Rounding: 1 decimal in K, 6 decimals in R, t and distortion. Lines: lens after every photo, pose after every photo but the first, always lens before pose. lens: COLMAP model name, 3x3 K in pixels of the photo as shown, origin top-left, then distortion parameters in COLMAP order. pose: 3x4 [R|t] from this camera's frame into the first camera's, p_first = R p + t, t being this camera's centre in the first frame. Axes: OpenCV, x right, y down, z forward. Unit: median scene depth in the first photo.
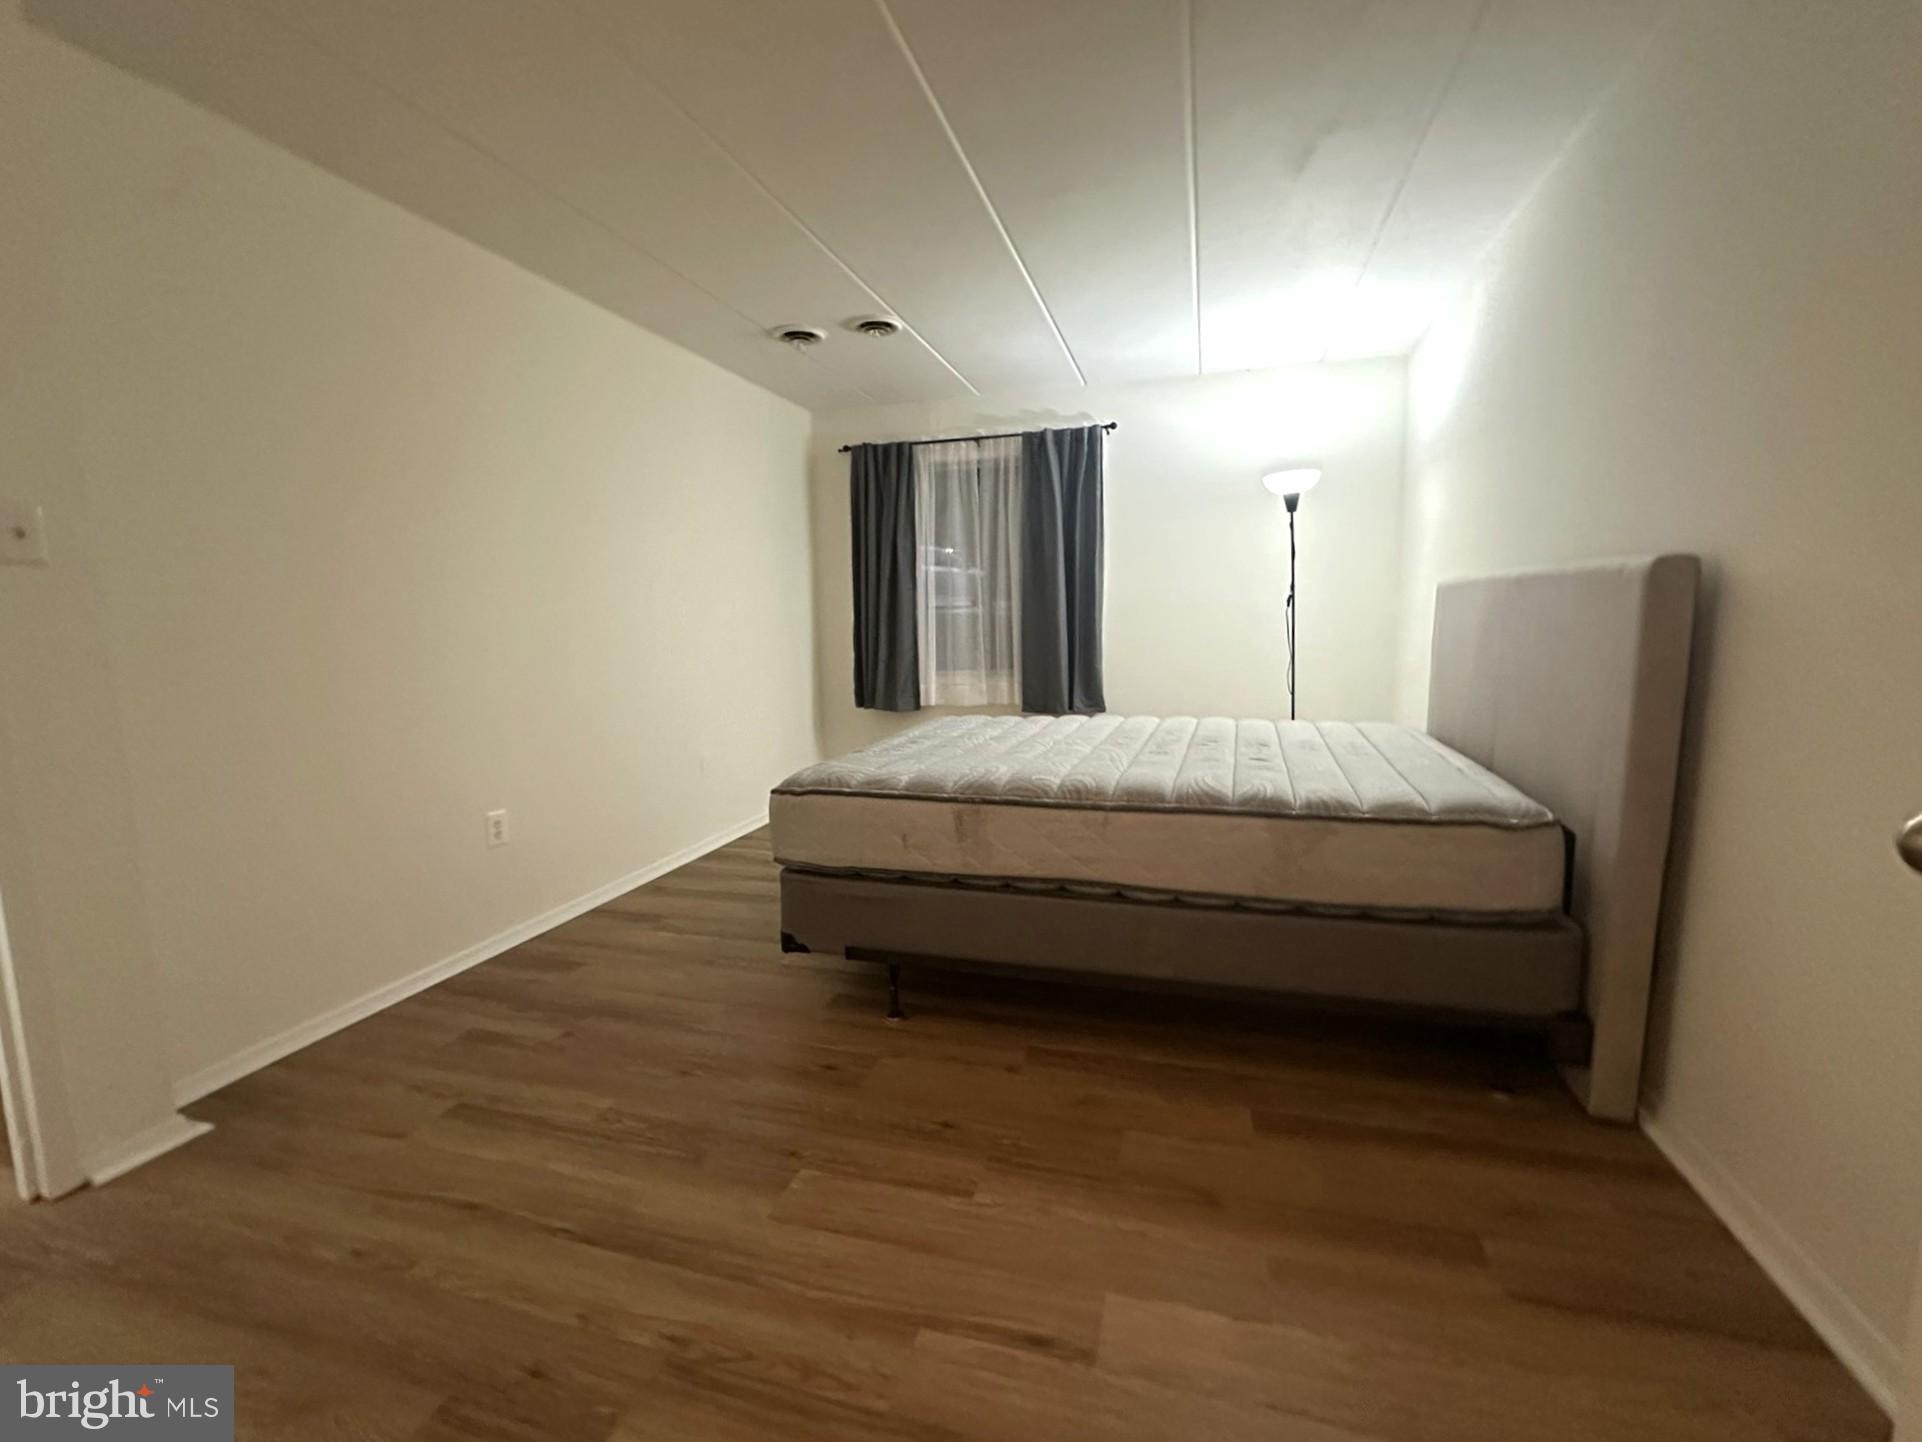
lens RADIAL K [[818.2, 0, 957.2], [0, 818.2, 716.3], [0, 0, 1]] dist [-0.001763, -0.000527]
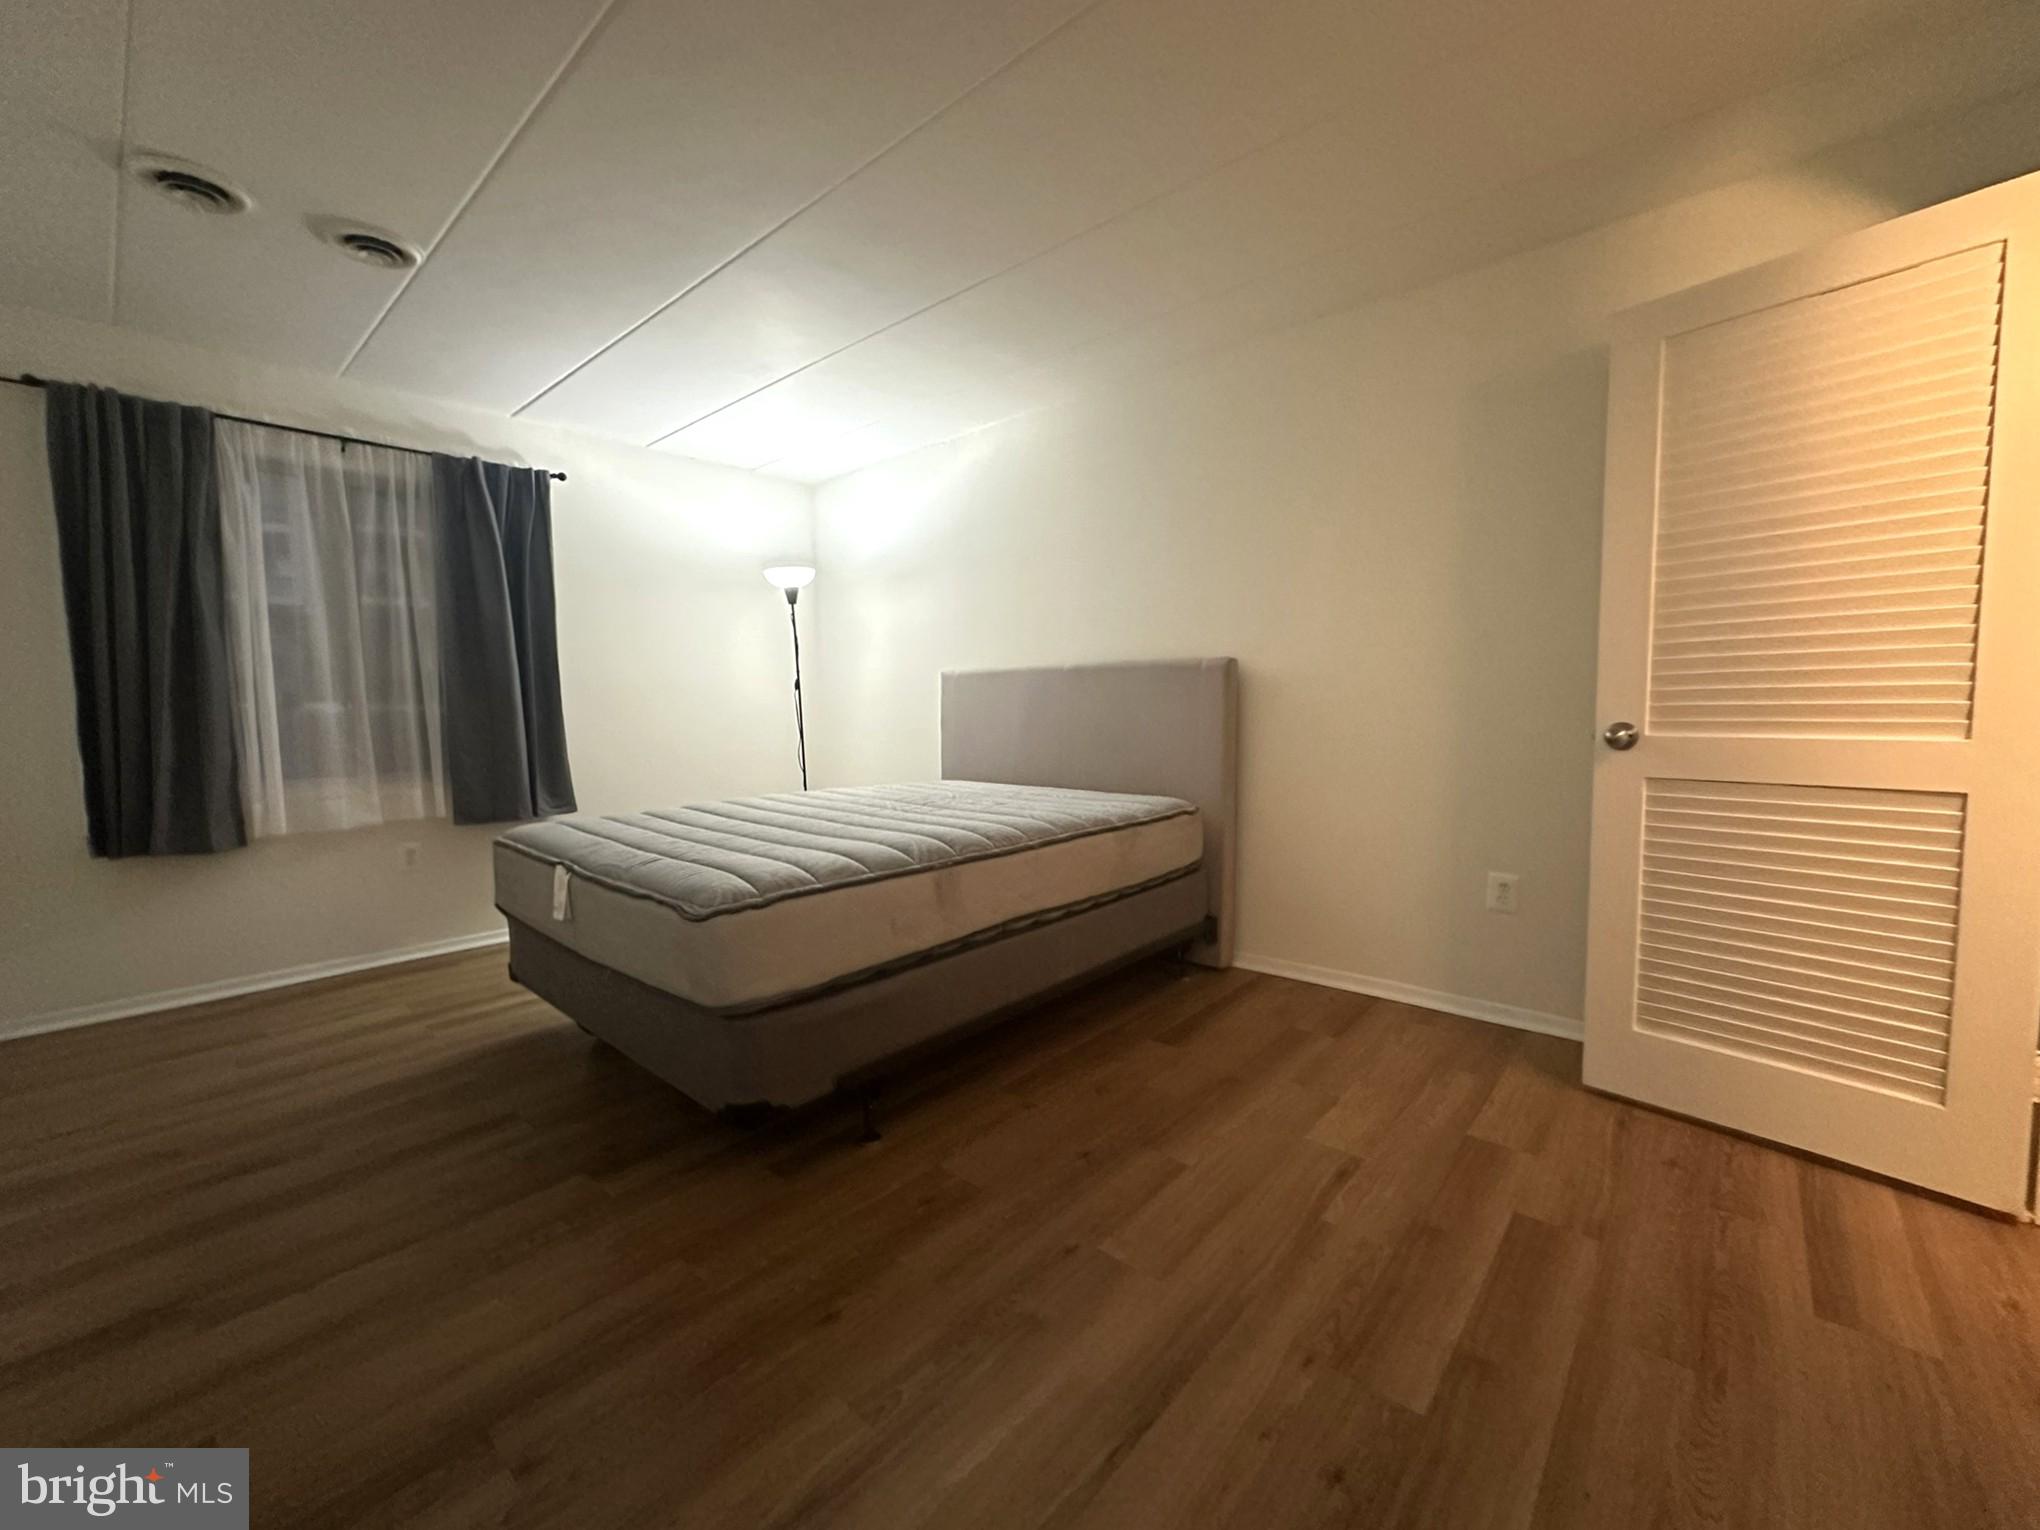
lens RADIAL K [[817.5, 0, 1019.3], [0, 817.5, 767.7], [0, 0, 1]] dist [-0.007204, 0.000493]
pose [[0.417519, -0.058207, 0.906802, -0.497495], [0.116399, 0.993151, 0.010156, -0.007424], [-0.901182, 0.101310, 0.421435, 0.299231]]
